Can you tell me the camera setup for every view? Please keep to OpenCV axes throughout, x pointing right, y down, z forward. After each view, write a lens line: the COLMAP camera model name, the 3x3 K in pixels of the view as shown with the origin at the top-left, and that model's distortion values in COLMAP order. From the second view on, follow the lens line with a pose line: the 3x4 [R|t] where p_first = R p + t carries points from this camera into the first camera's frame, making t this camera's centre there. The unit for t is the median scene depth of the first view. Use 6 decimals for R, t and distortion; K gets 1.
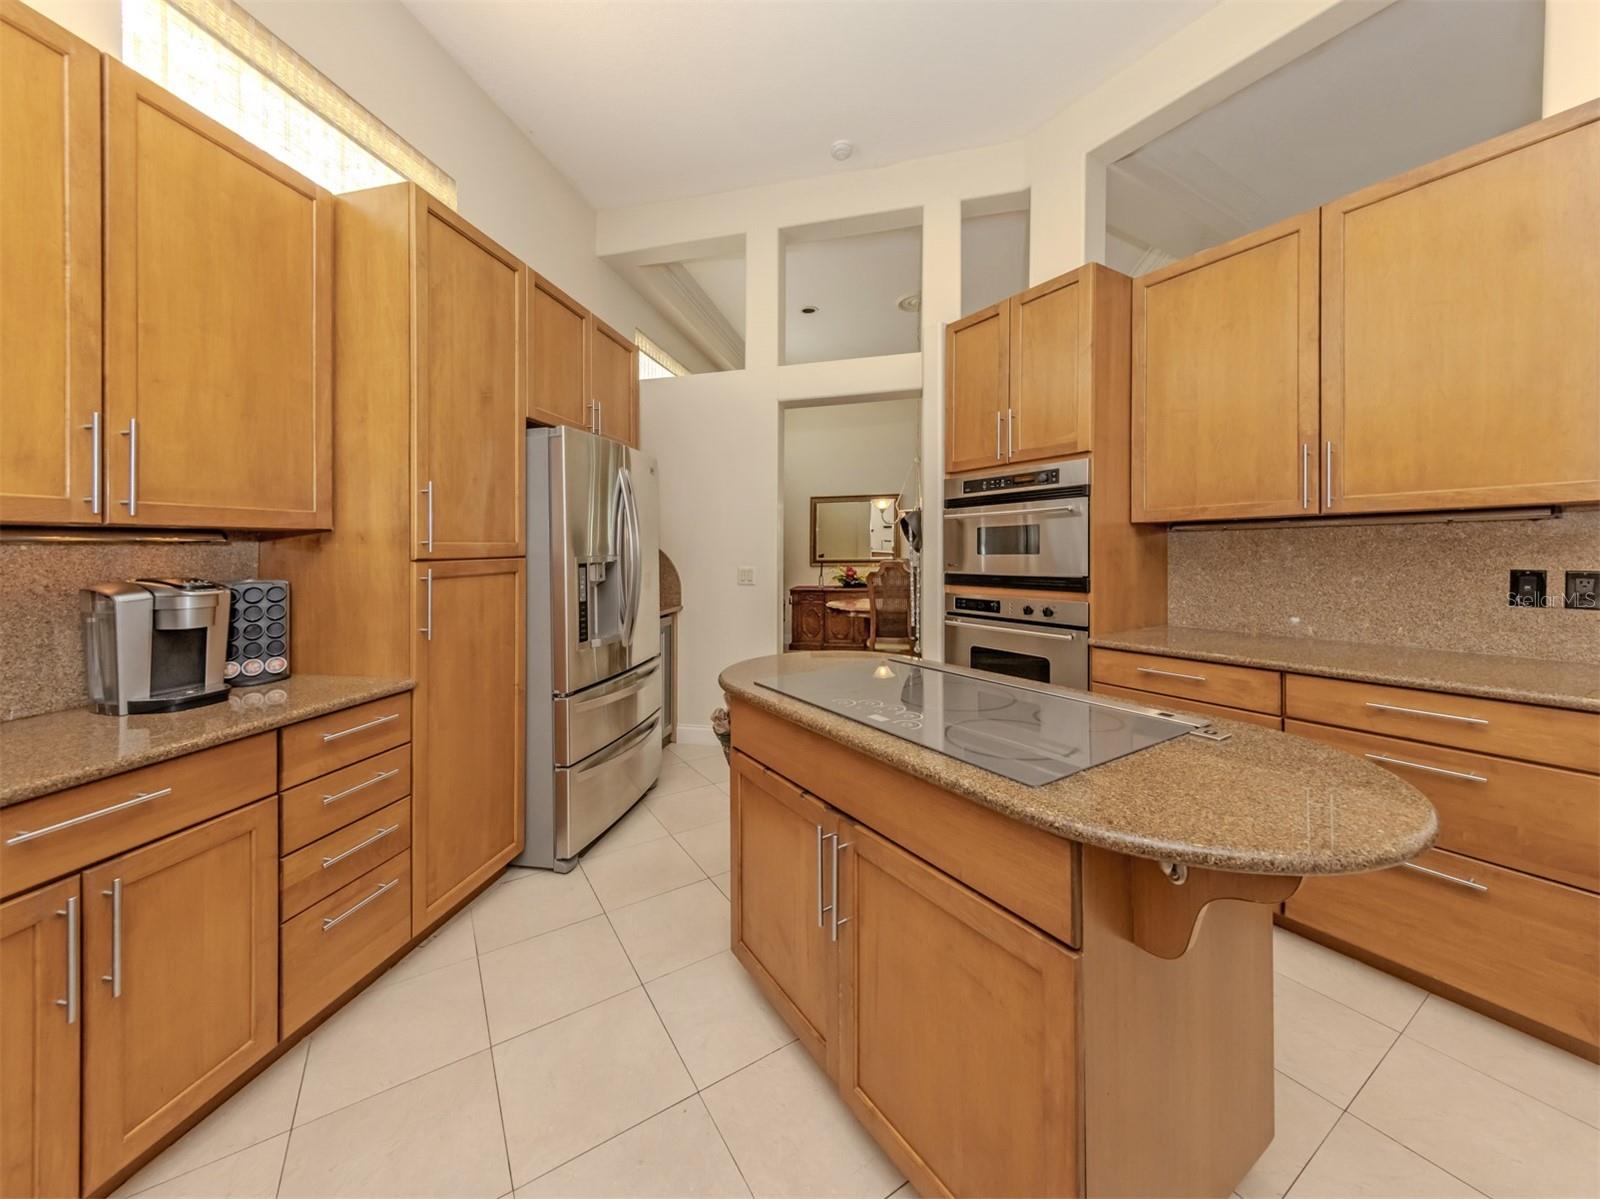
lens RADIAL K [[573.4, 0, 764.9], [0, 573.4, 537.9], [0, 0, 1]] dist [0.003183, 0.000602]
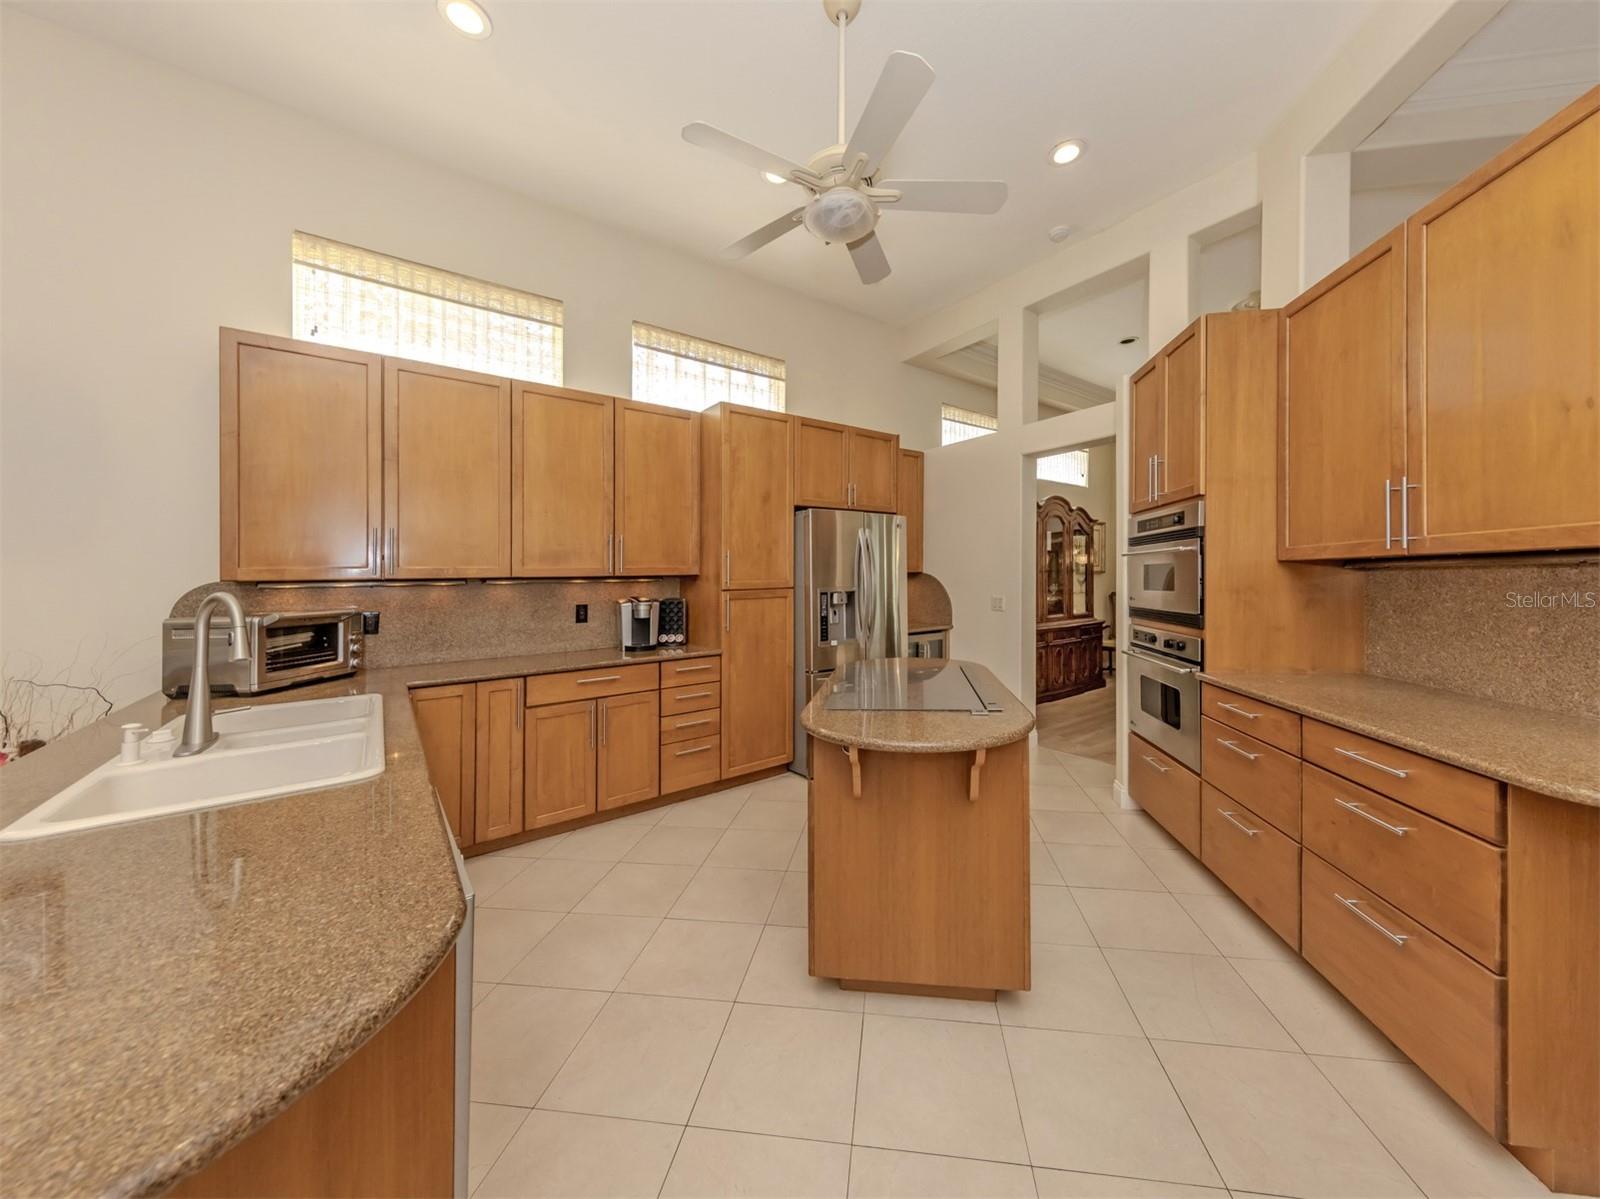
lens RADIAL K [[573.4, 0, 832.1], [0, 573.4, 586.8], [0, 0, 1]] dist [0.003183, 0.000602]
pose [[0.784638, 0.012395, -0.619831, 0.873250], [0.016677, 0.999016, 0.041088, -0.047356], [0.619730, -0.042576, 0.783659, -0.304871]]
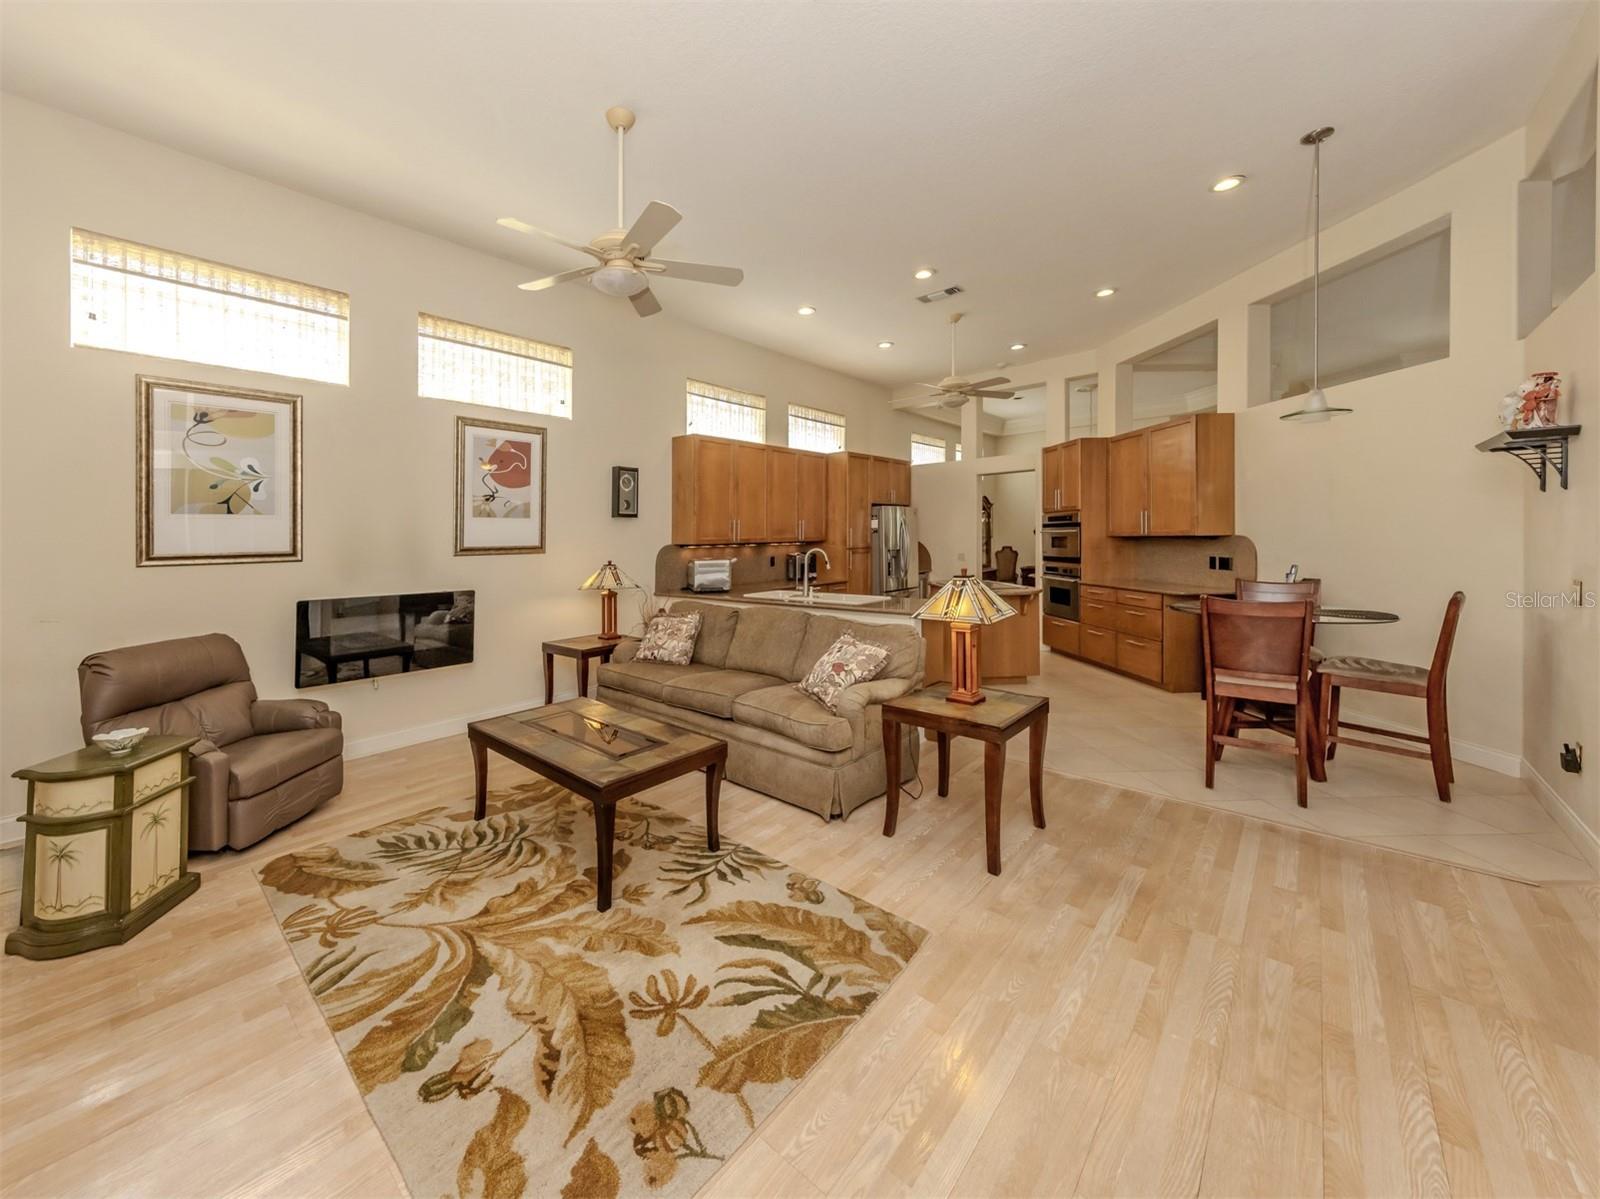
lens RADIAL K [[624.3, 0, 765.5], [0, 624.3, 544.7], [0, 0, 1]] dist [0.011921, -0.001676]
pose [[0.884916, 0.006456, -0.465706, 0.797431], [0.011831, 0.999270, 0.036332, -0.140758], [0.465601, -0.037661, 0.884193, -2.765709]]
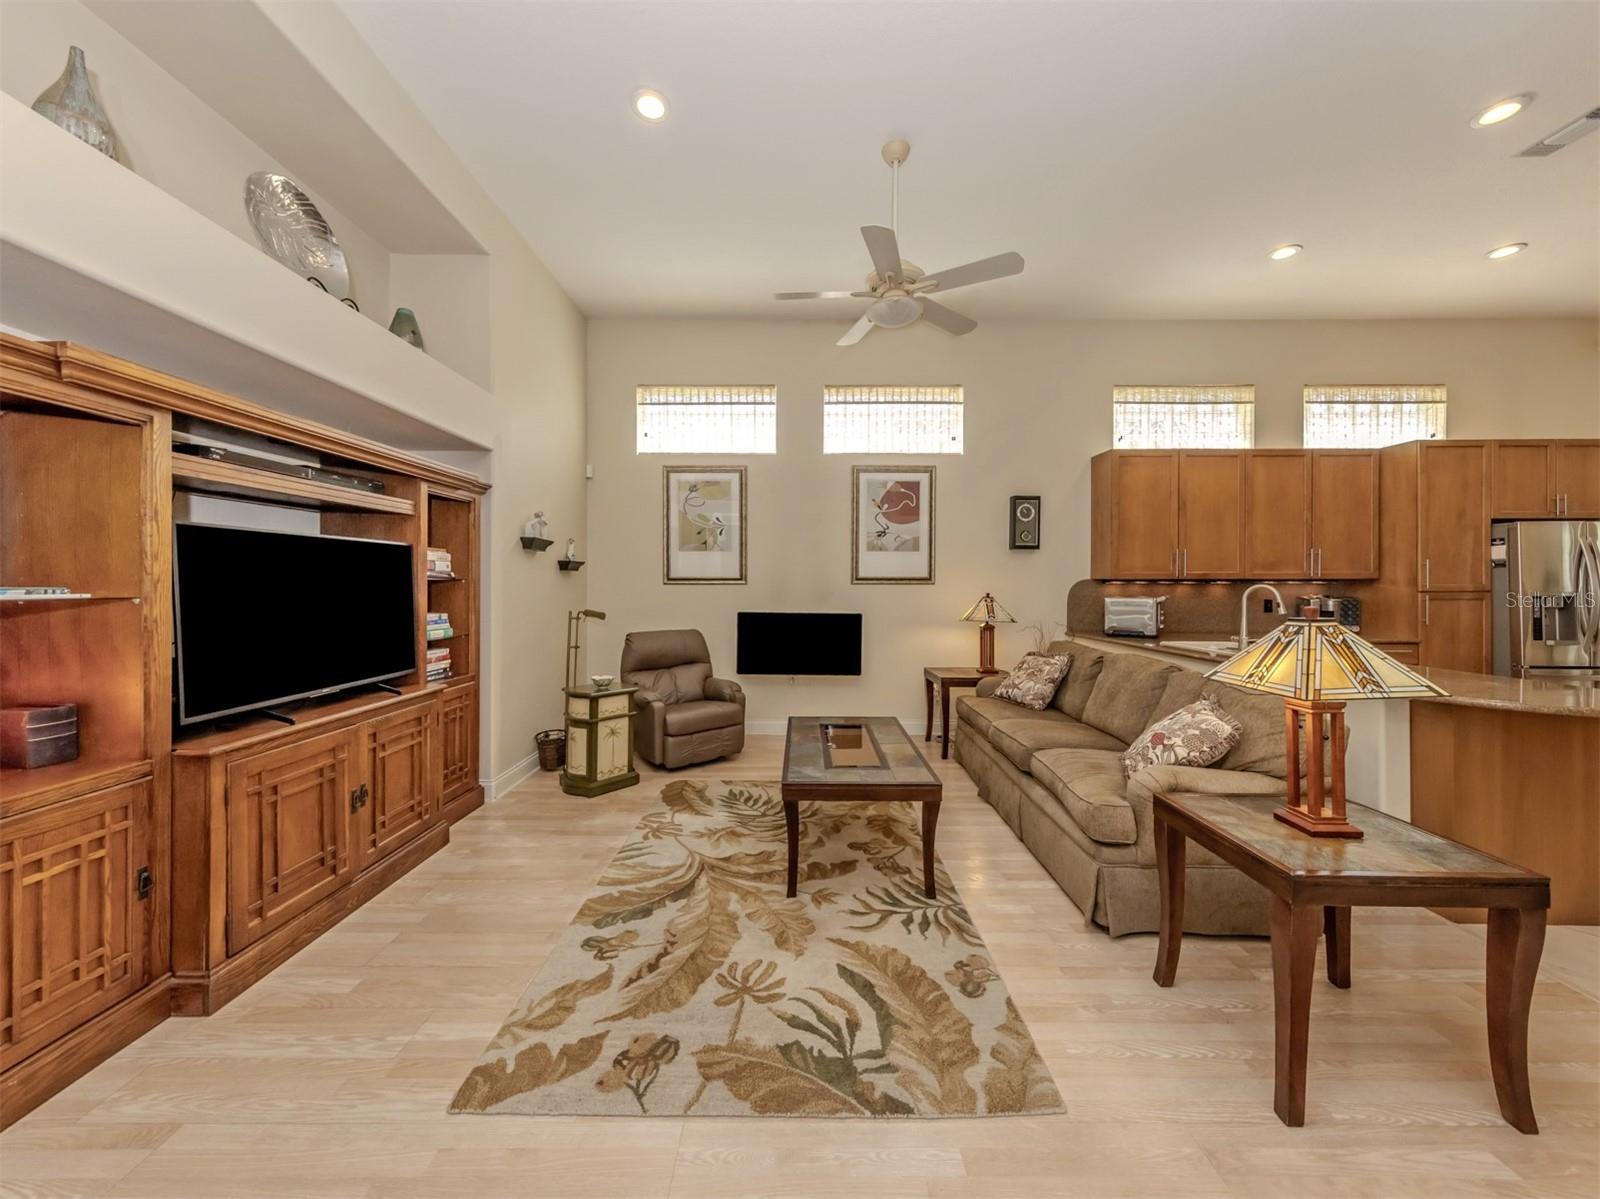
lens RADIAL K [[604.8, 0, 786.8], [0, 604.8, 584.5], [0, 0, 1]] dist [0.011640, -0.001649]
pose [[0.232267, 0.014684, -0.972541, 1.231928], [0.014186, 0.999729, 0.018483, -0.075677], [0.972549, -0.018090, 0.231996, -2.111613]]
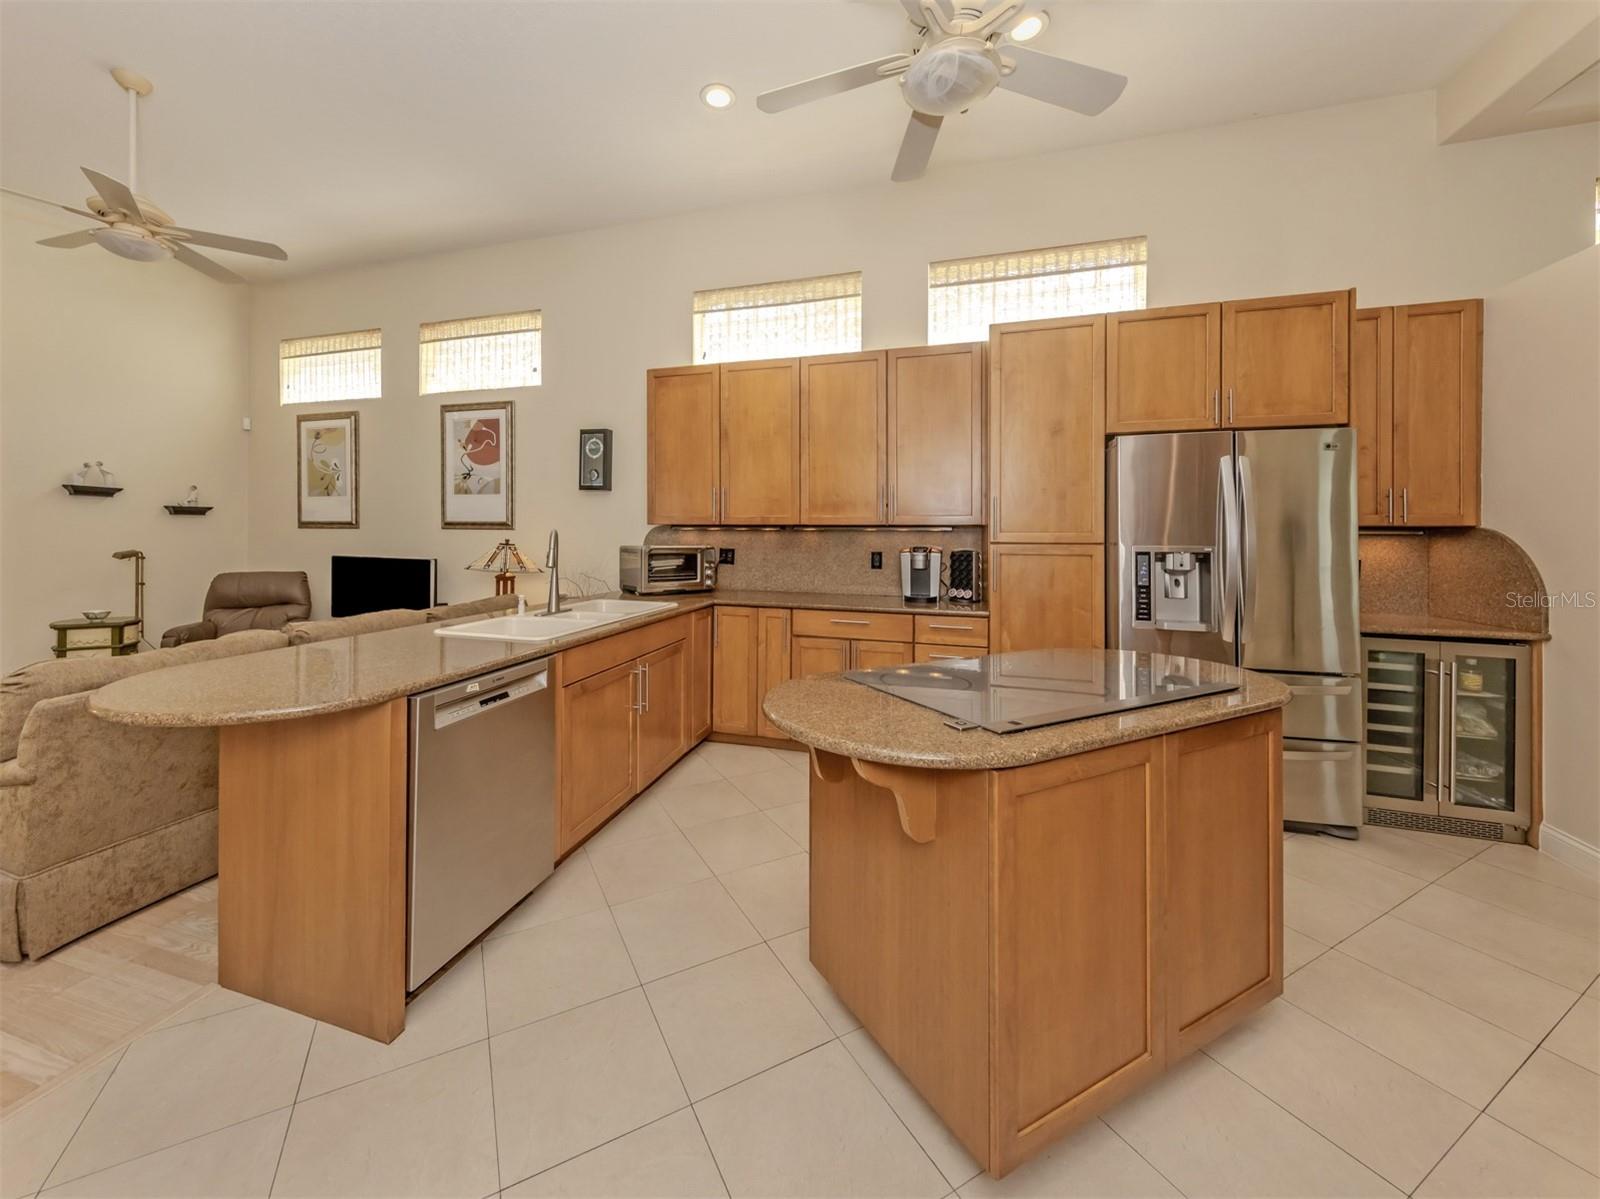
lens RADIAL K [[624.3, 0, 757.9], [0, 624.3, 533.3], [0, 0, 1]] dist [0.011921, -0.001676]
pose [[-0.079622, 0.014303, -0.996723, 1.241894], [0.012255, 0.999836, 0.013369, -0.023063], [0.996750, -0.011150, -0.079784, 0.432864]]
